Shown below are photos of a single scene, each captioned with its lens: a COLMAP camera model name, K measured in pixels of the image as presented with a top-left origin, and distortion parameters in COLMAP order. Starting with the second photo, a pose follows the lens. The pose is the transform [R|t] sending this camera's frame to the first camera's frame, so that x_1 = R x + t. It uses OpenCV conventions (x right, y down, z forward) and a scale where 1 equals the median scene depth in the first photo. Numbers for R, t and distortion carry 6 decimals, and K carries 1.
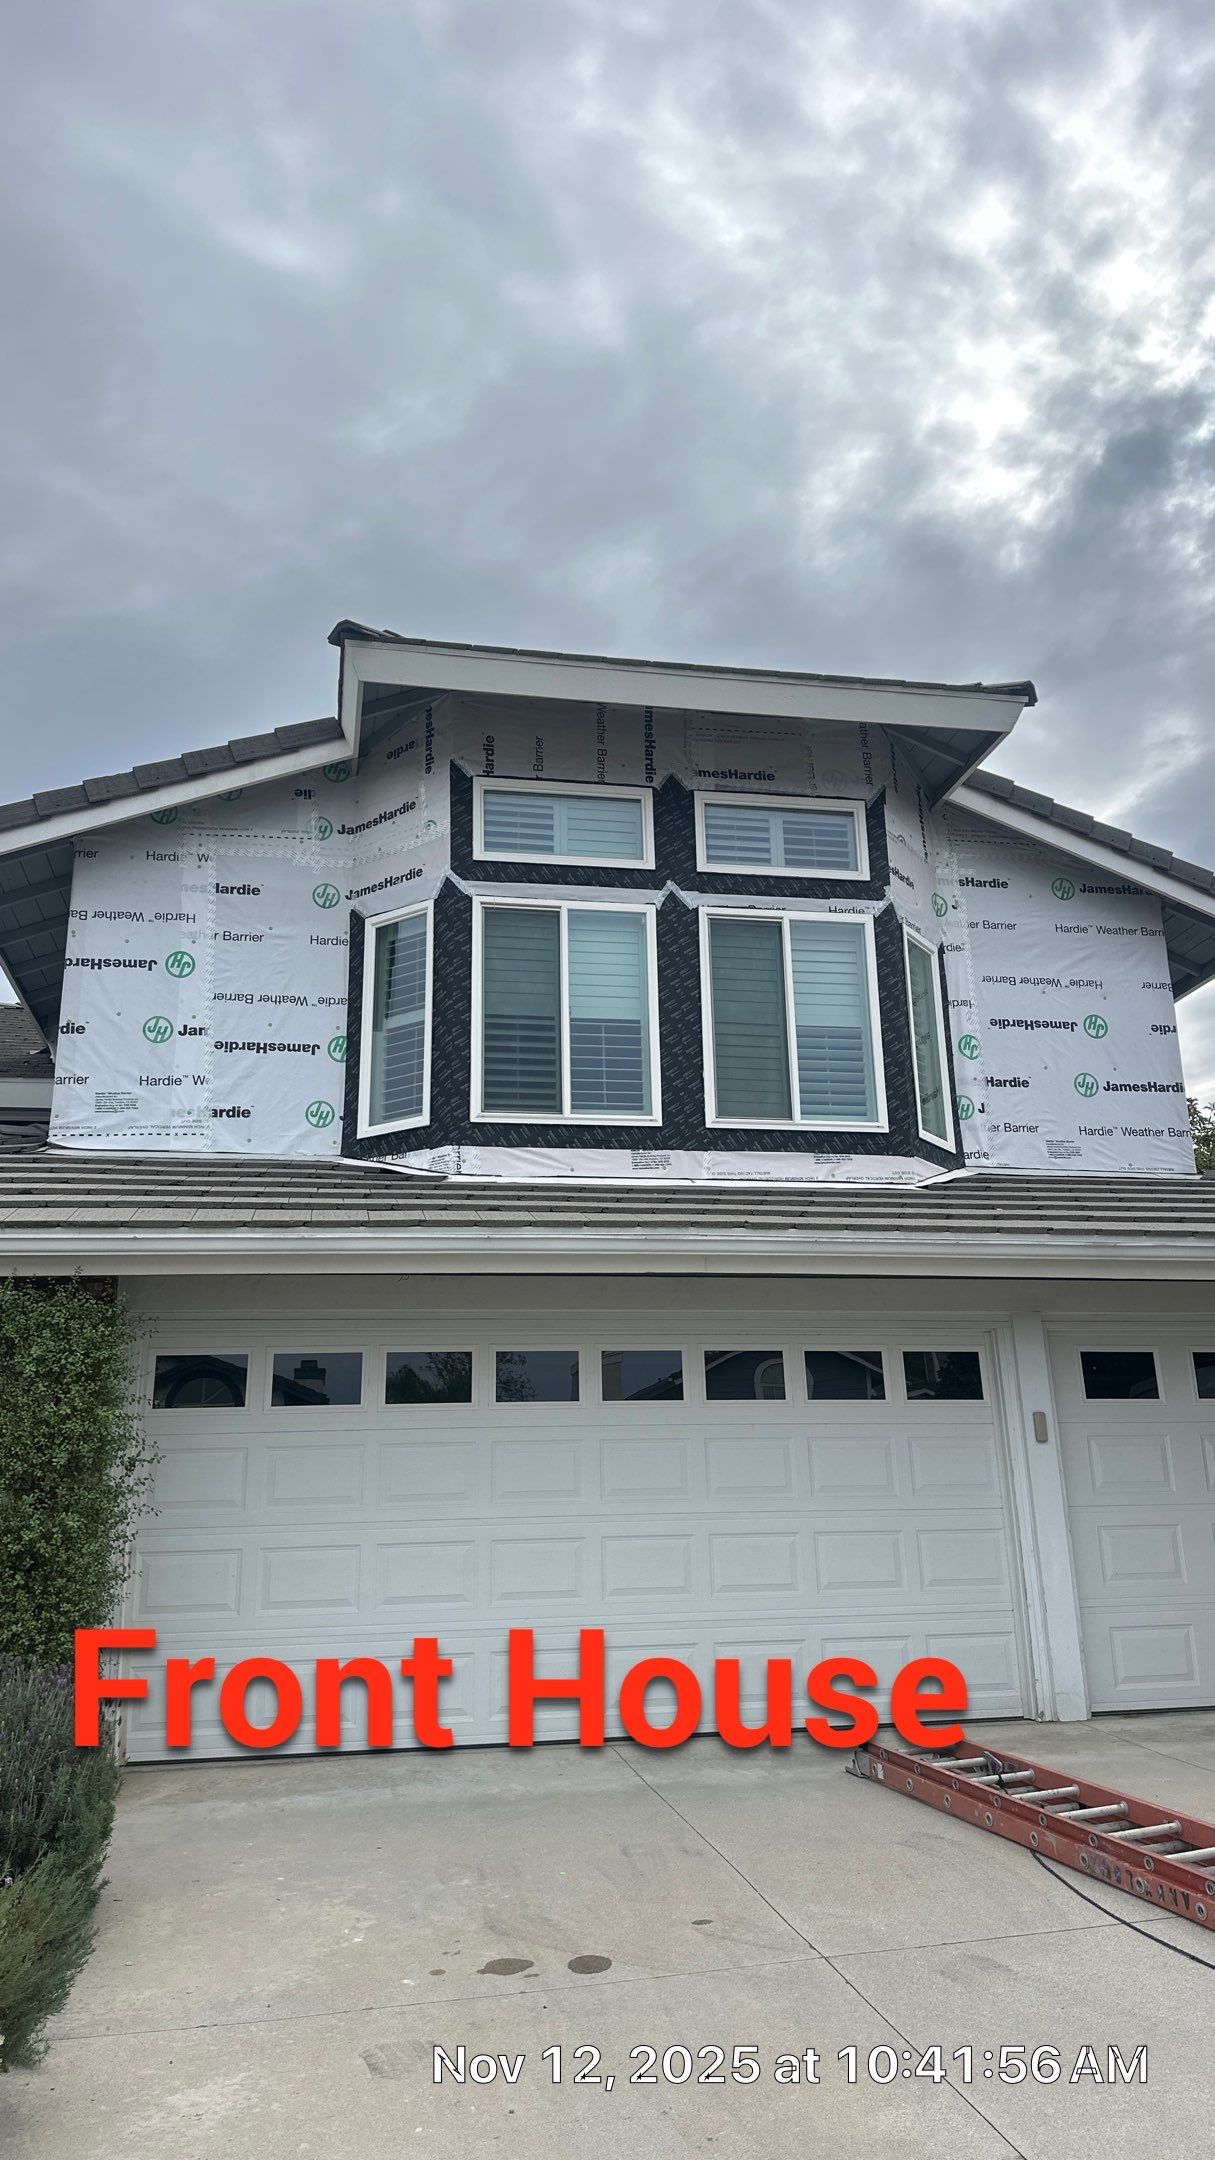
lens RADIAL K [[1339.9, 0, 607.0], [0, 1339.9, 1107.9], [0, 0, 1]] dist [0.094682, -0.000083]
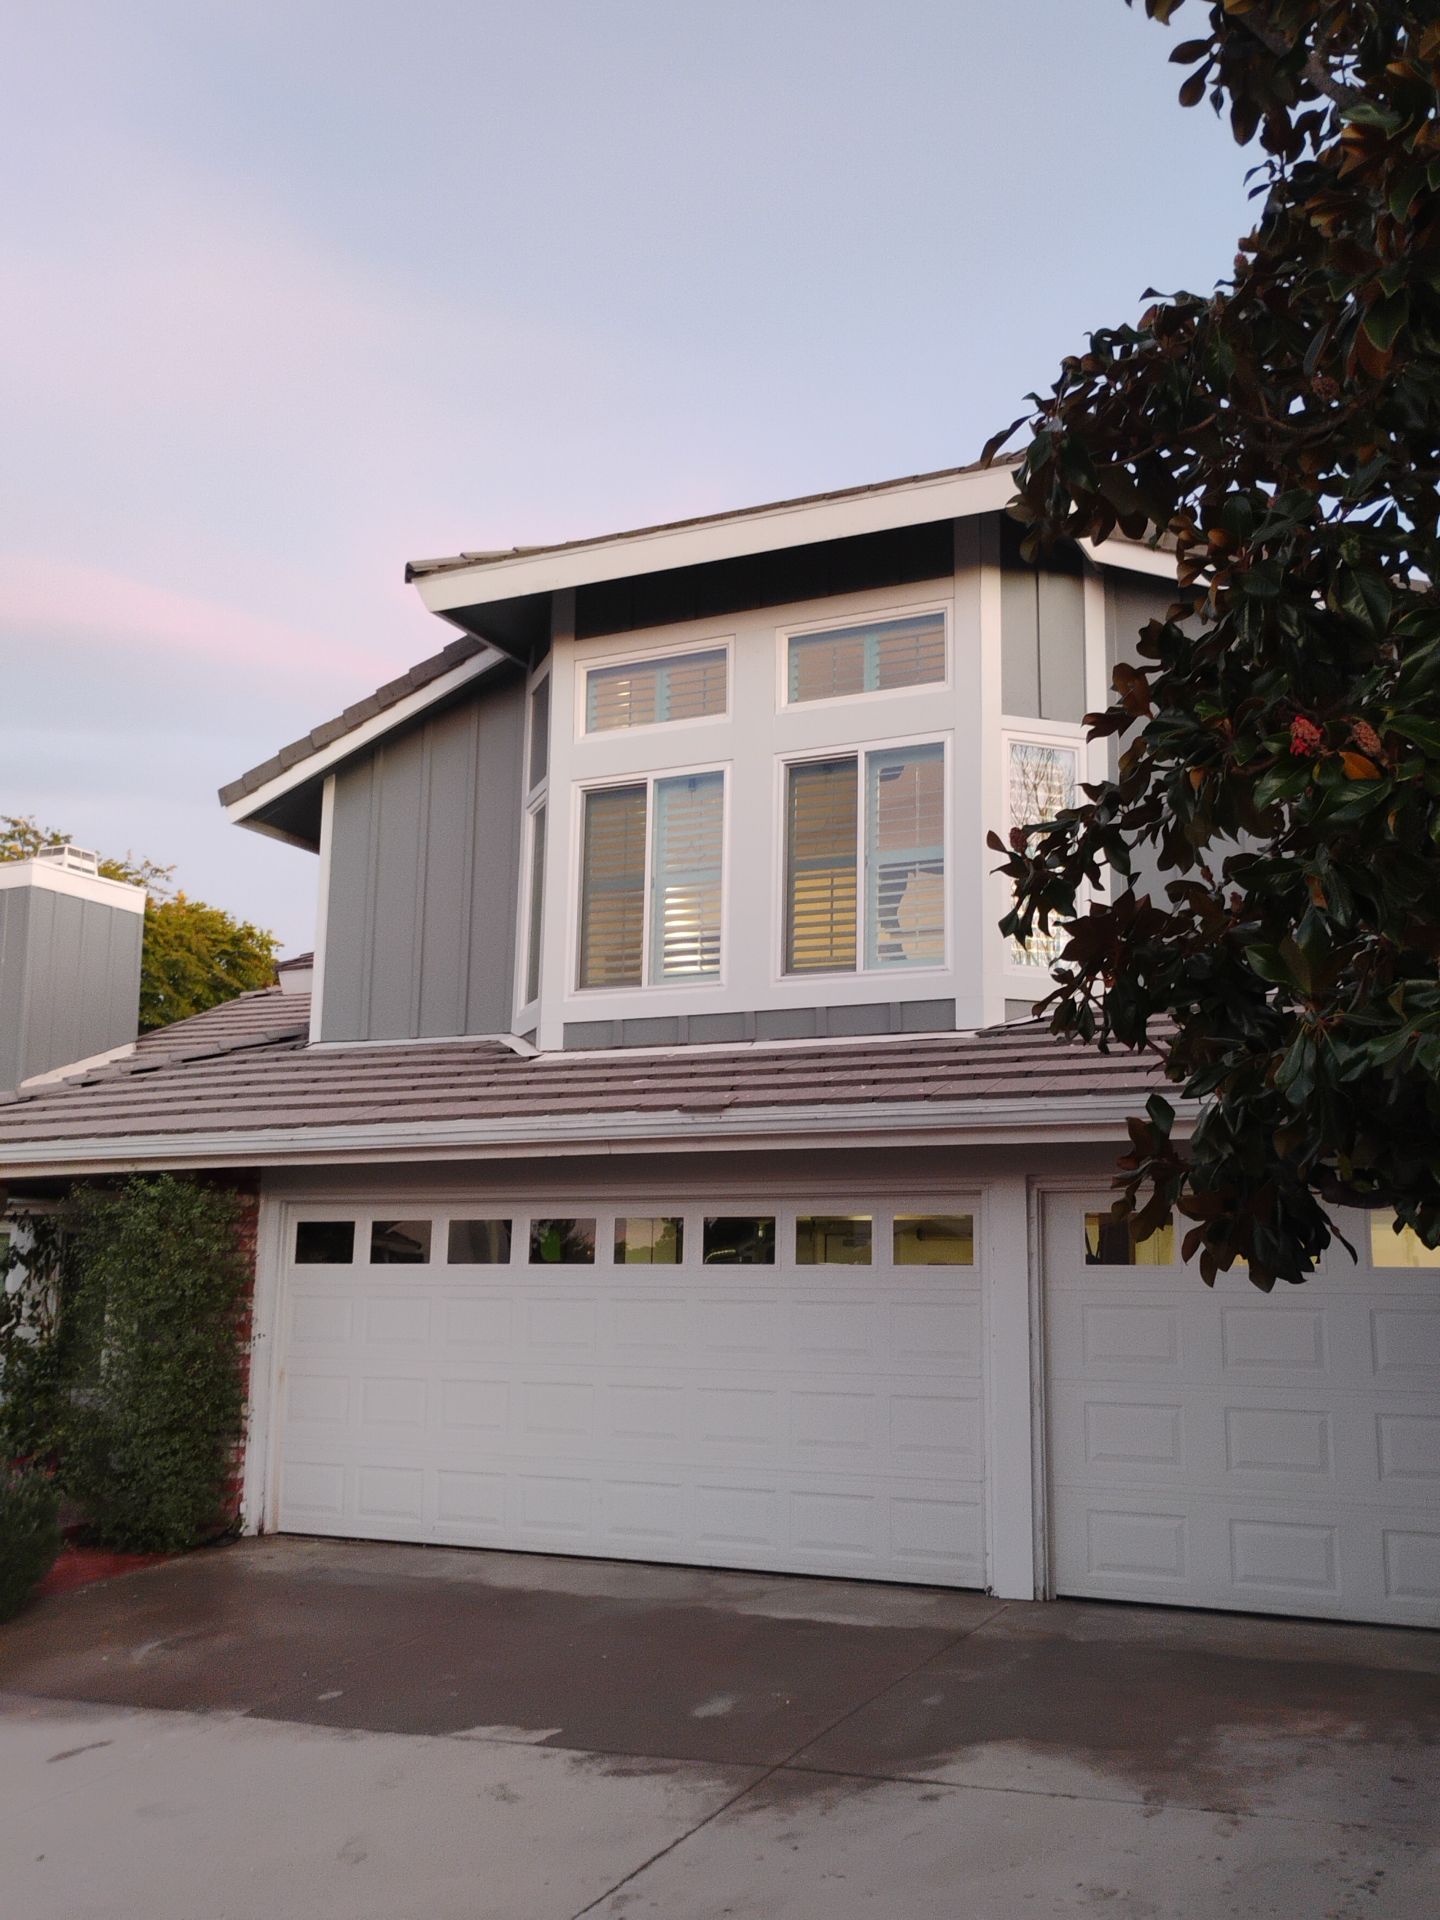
lens RADIAL K [[1716.2, 0, 720.0], [0, 1716.2, 960.0], [0, 0, 1]] dist [0.009341, -0.000243]
pose [[0.827351, -0.085653, -0.555116, 0.698419], [0.108598, 0.994050, 0.008476, -0.017193], [0.551086, -0.067297, 0.831730, -0.044372]]
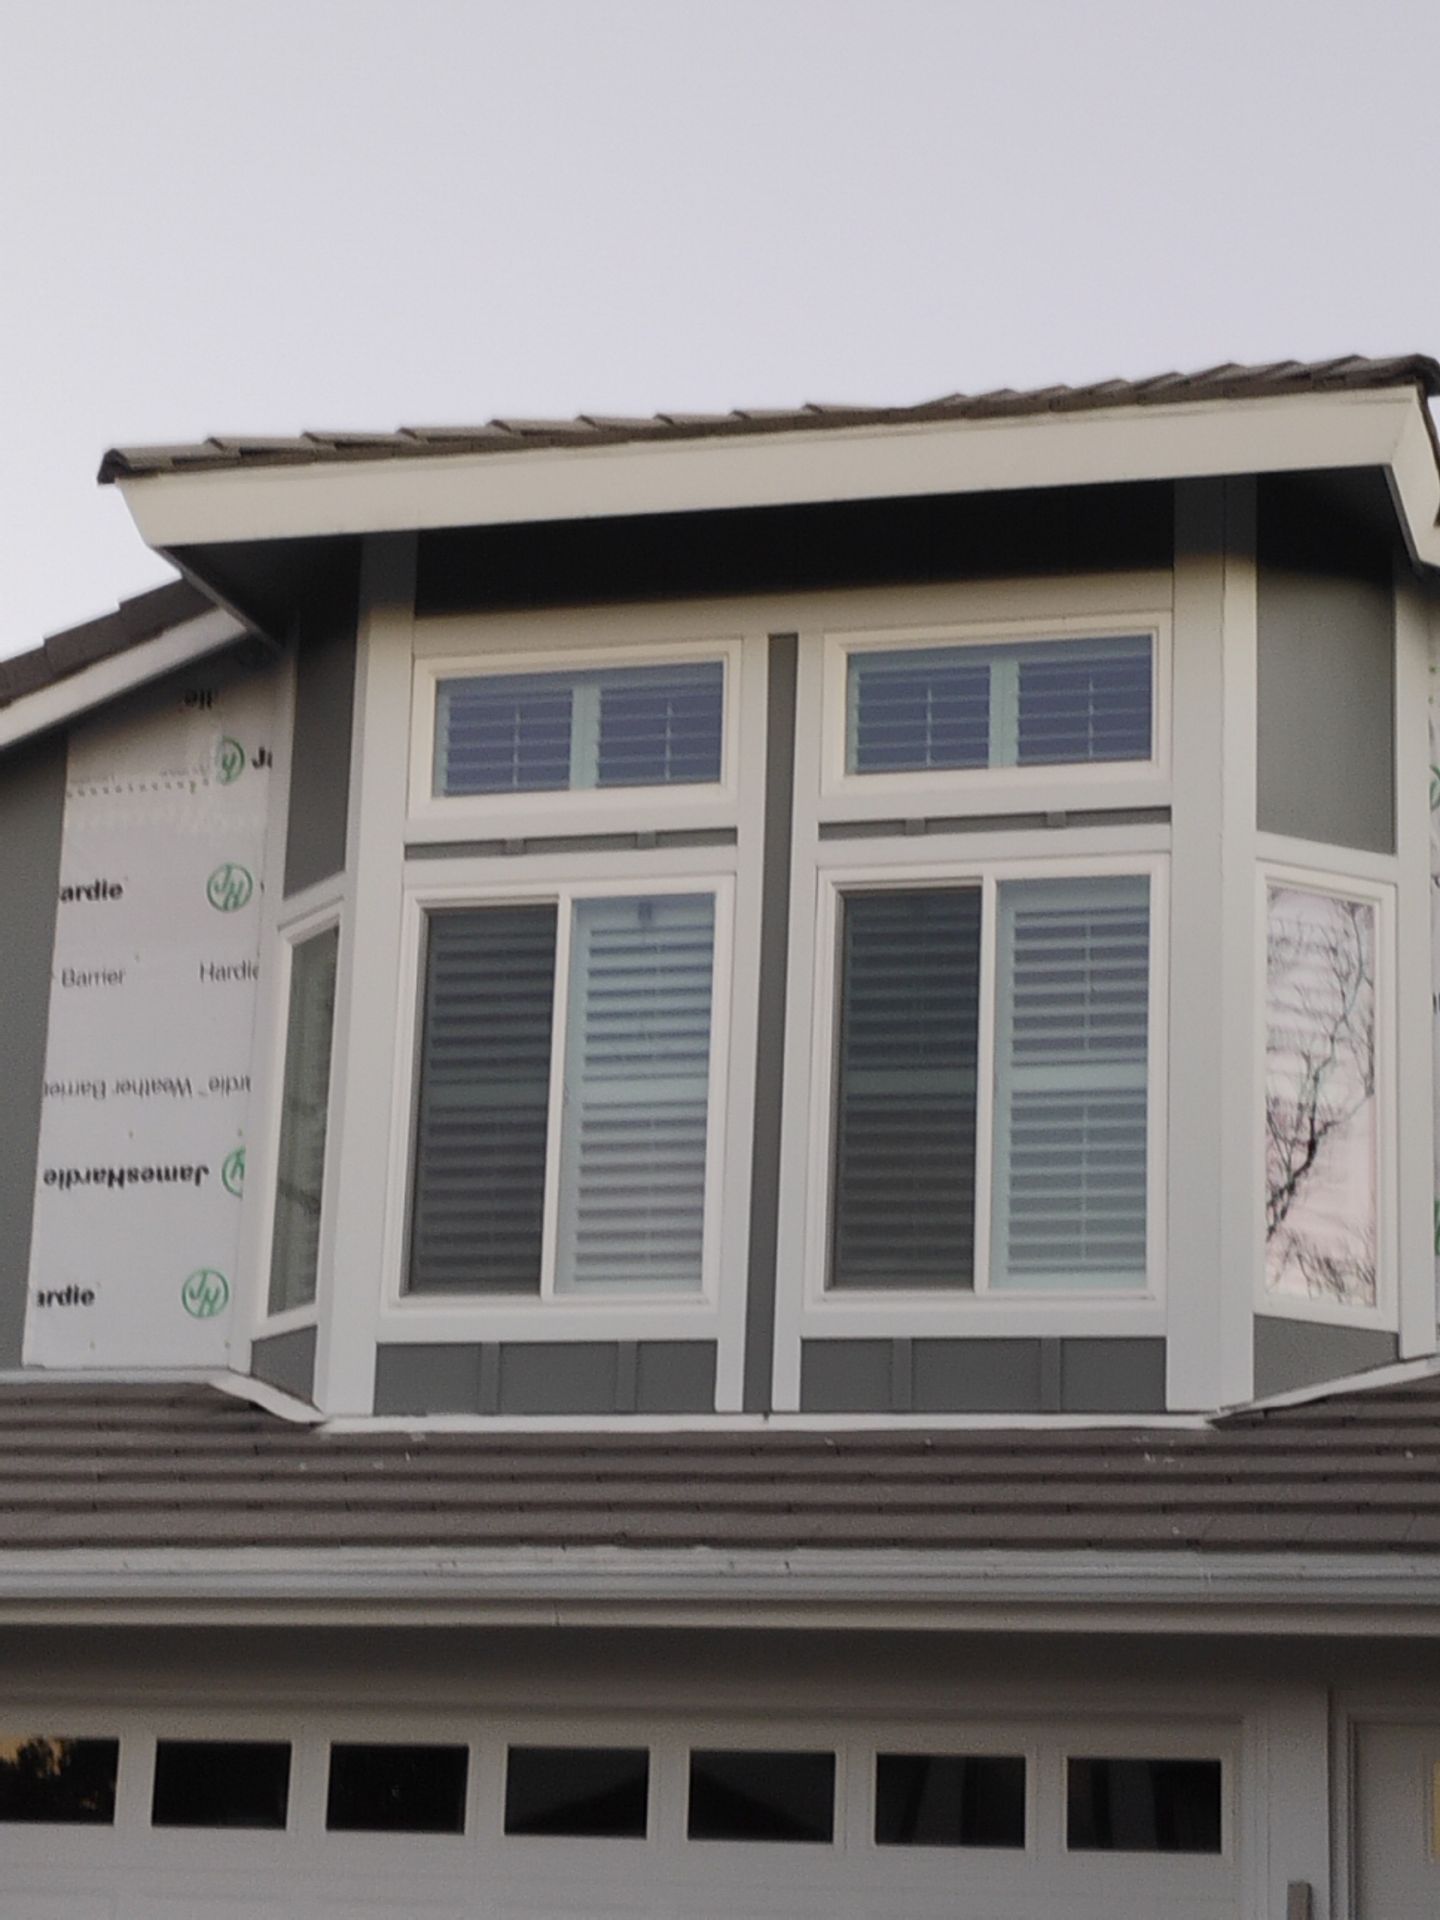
lens RADIAL K [[3735.6, 0, 720.0], [0, 3735.6, 960.0], [0, 0, 1]] dist [0.061090, -0.014474]
pose [[0.906491, -0.065599, -0.417098, 0.619981], [0.055636, 0.997801, -0.036013, -0.065112], [0.418543, 0.009440, 0.908148, -0.294952]]
